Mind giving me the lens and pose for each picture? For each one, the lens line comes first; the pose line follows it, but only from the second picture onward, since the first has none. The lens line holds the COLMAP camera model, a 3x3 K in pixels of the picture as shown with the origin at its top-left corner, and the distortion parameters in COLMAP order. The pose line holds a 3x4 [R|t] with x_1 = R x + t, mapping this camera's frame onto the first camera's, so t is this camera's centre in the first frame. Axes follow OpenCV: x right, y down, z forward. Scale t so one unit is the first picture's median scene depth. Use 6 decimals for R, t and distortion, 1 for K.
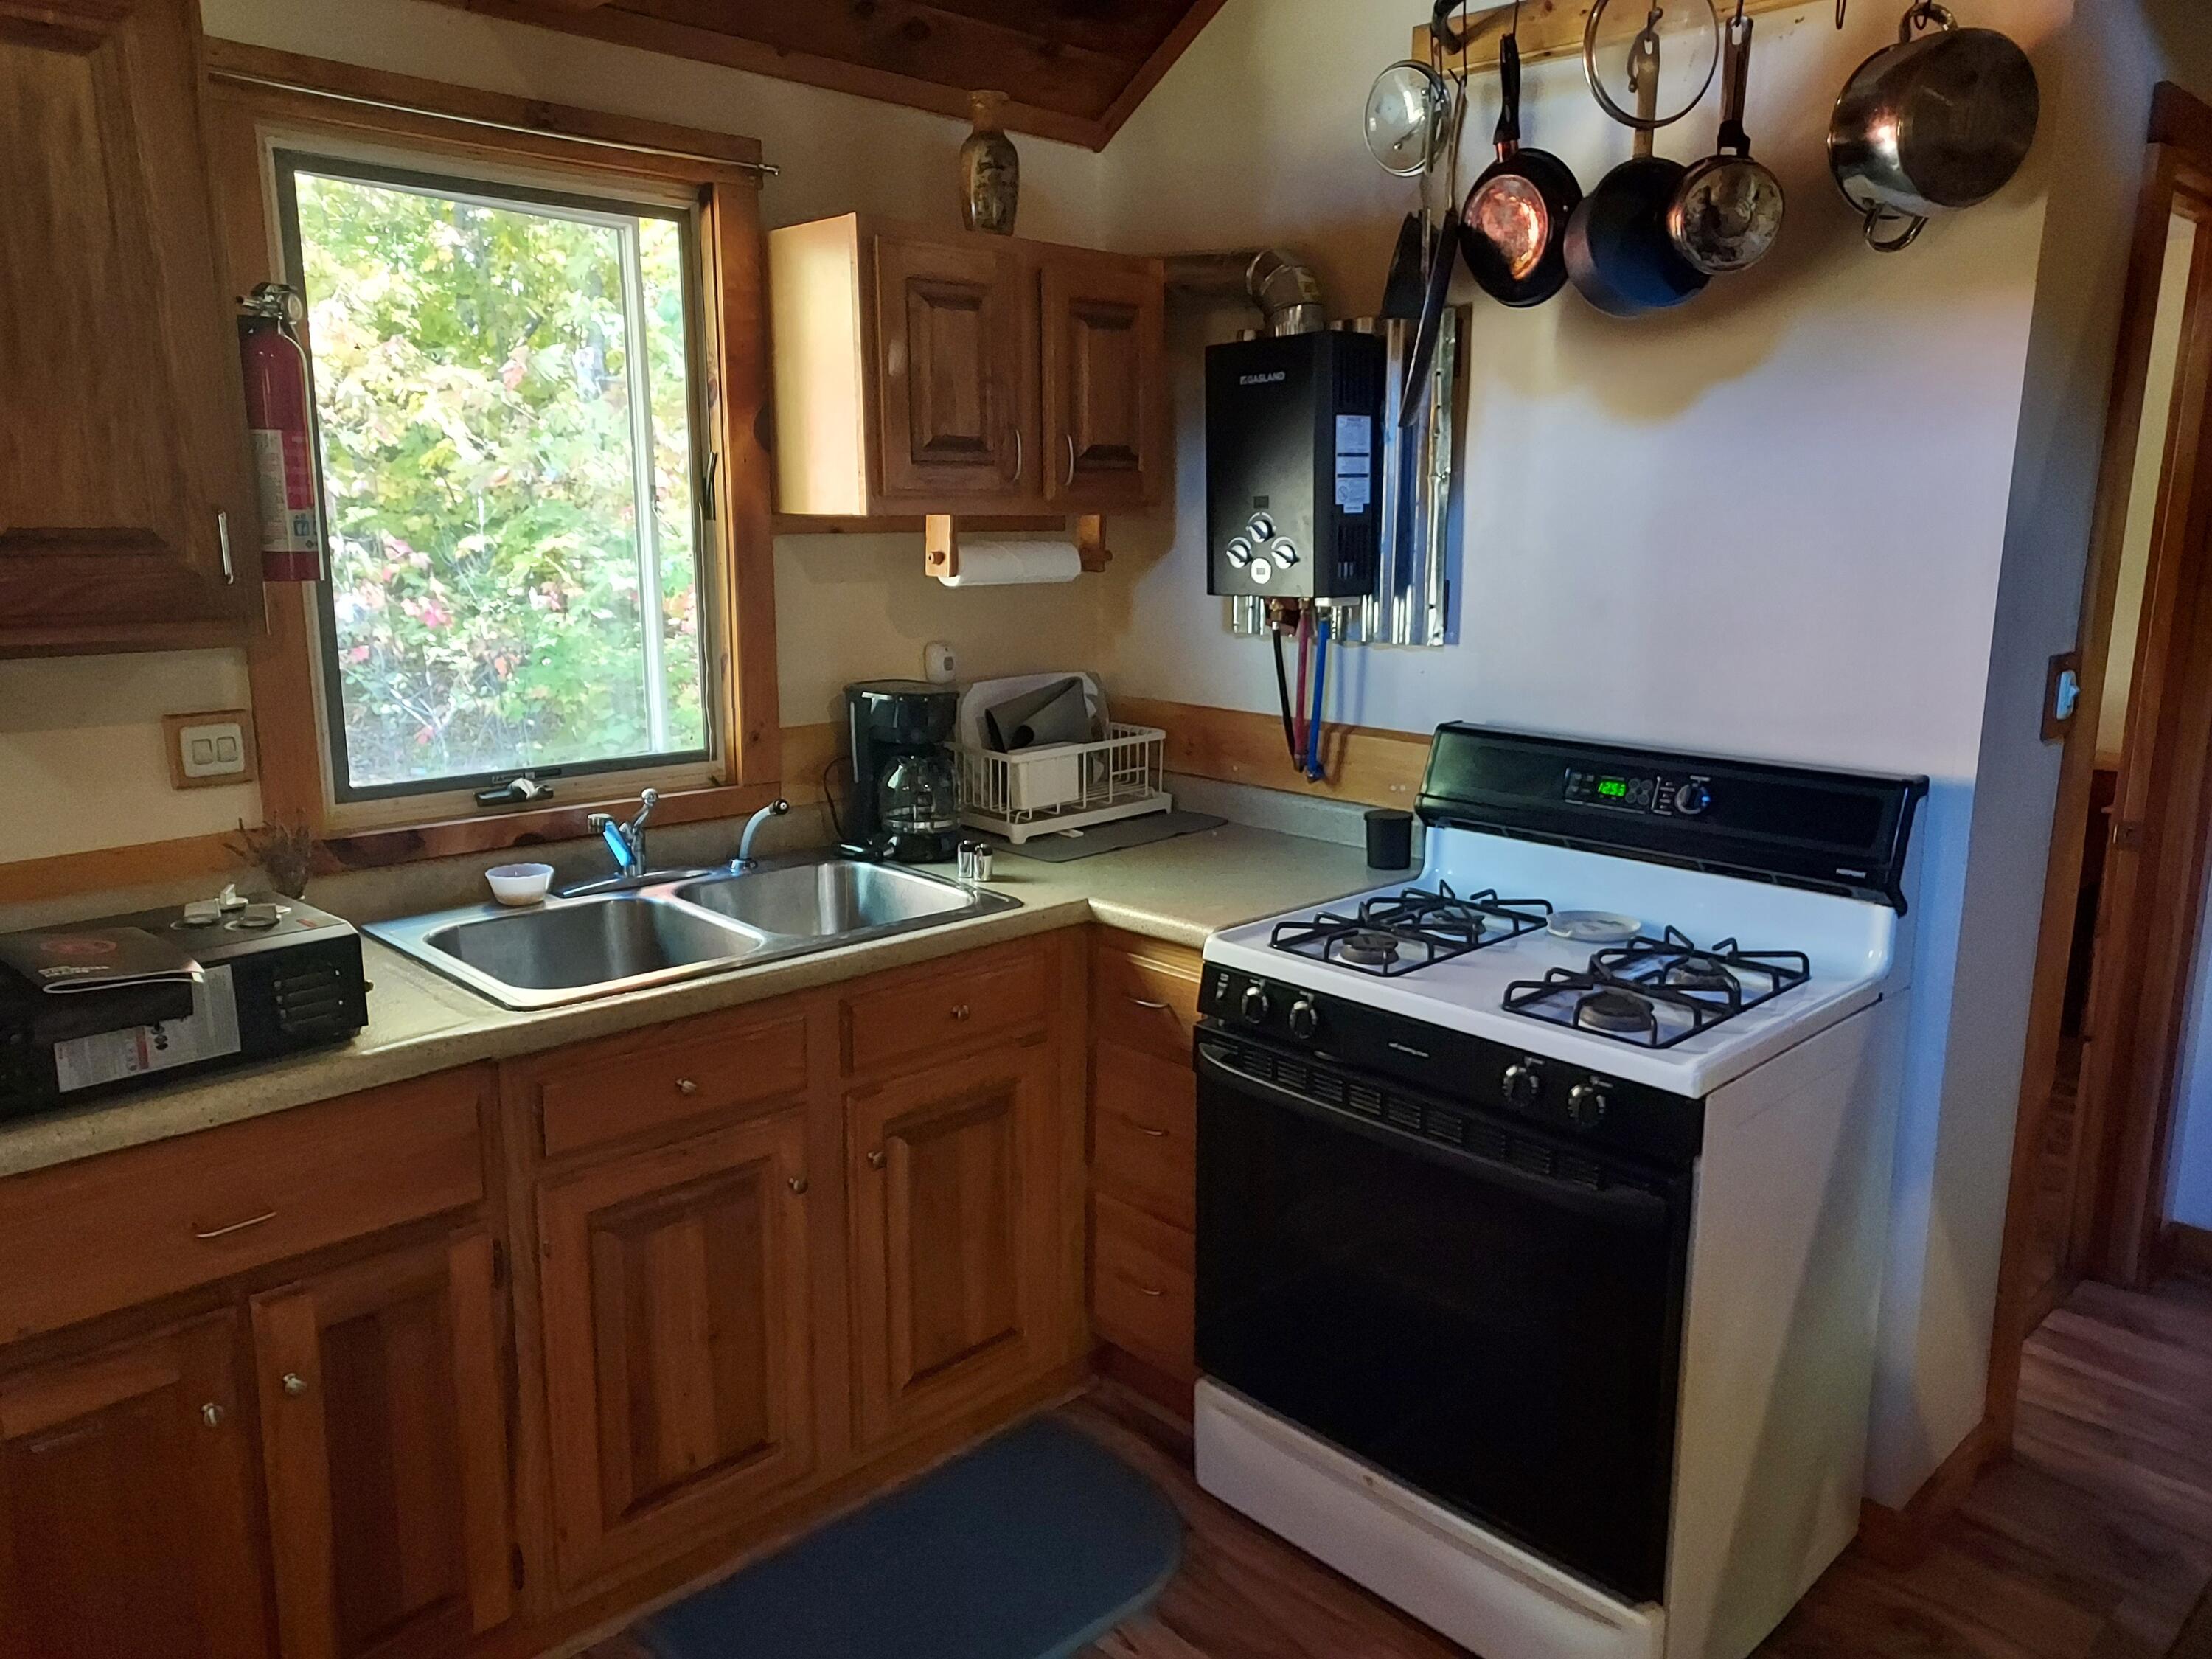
lens RADIAL K [[1581.1, 0, 1103.8], [0, 1581.1, 824.9], [0, 0, 1]] dist [0.006203, -0.002980]
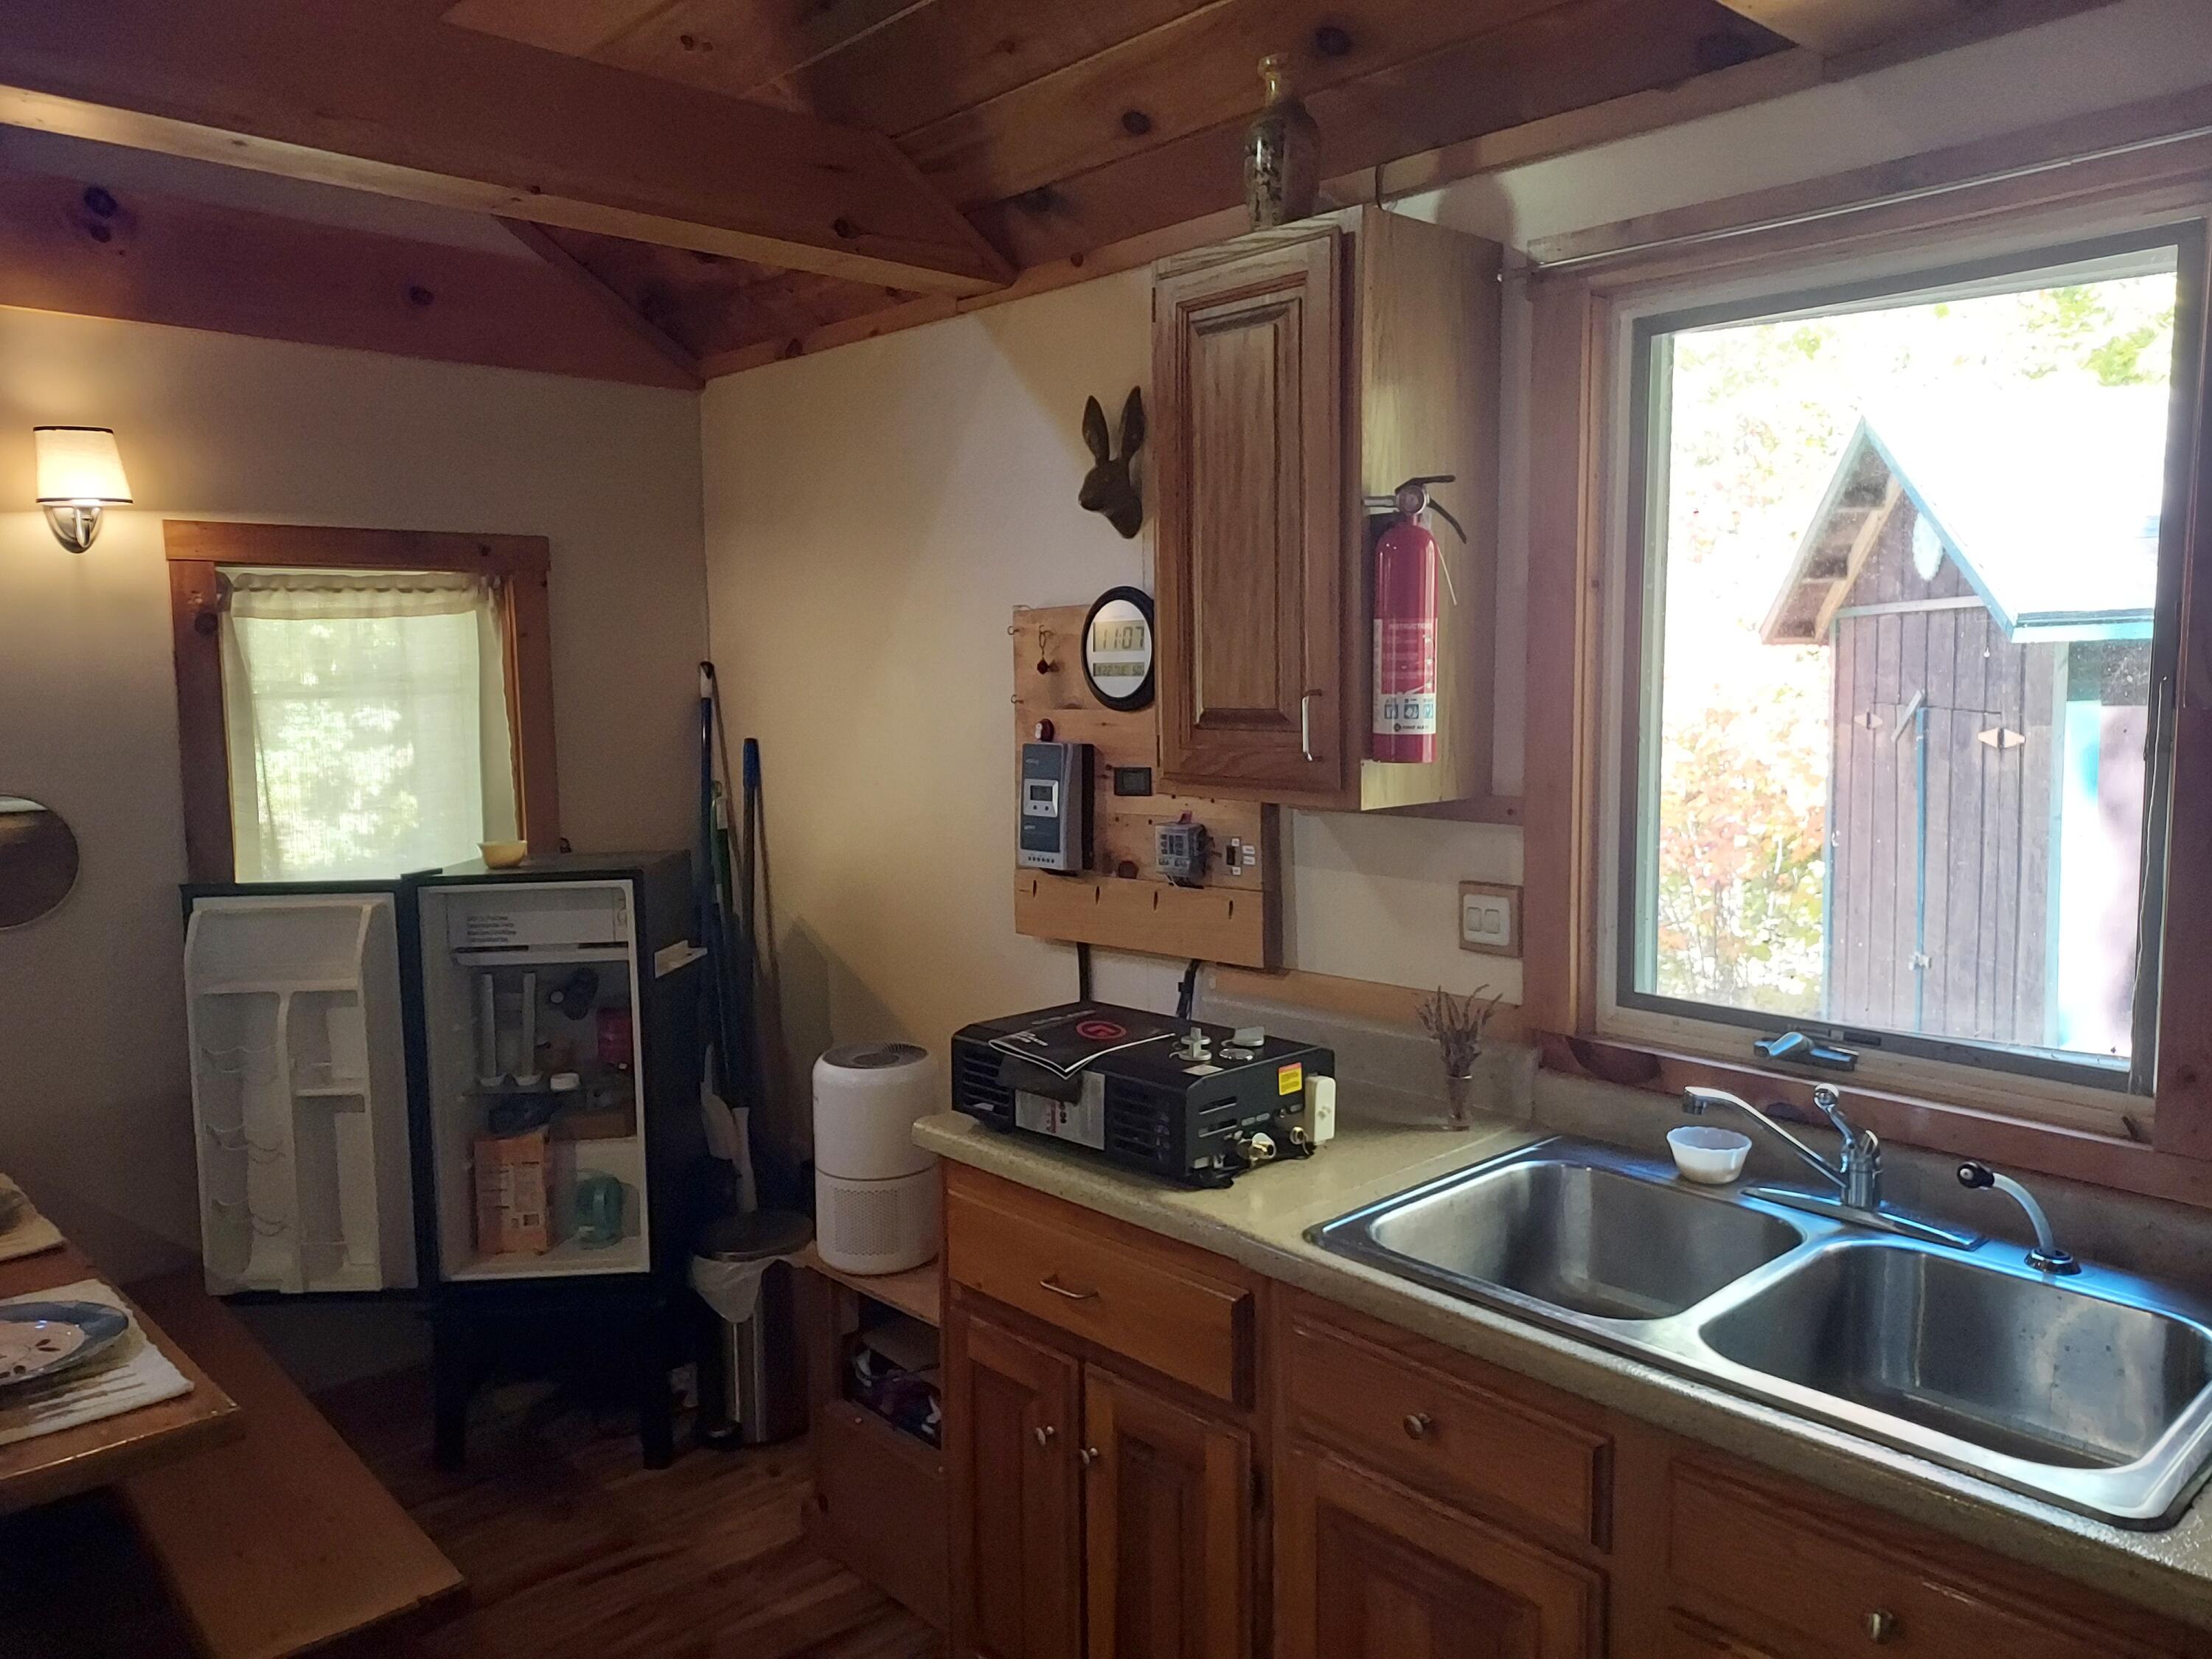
lens RADIAL K [[1581.1, 0, 1103.3], [0, 1581.1, 824.5], [0, 0, 1]] dist [0.006203, -0.002980]
pose [[-0.032982, 0.098721, -0.994568, 0.471050], [-0.187468, 0.976837, 0.103178, -0.168788], [0.981717, 0.189853, -0.013711, 0.761790]]
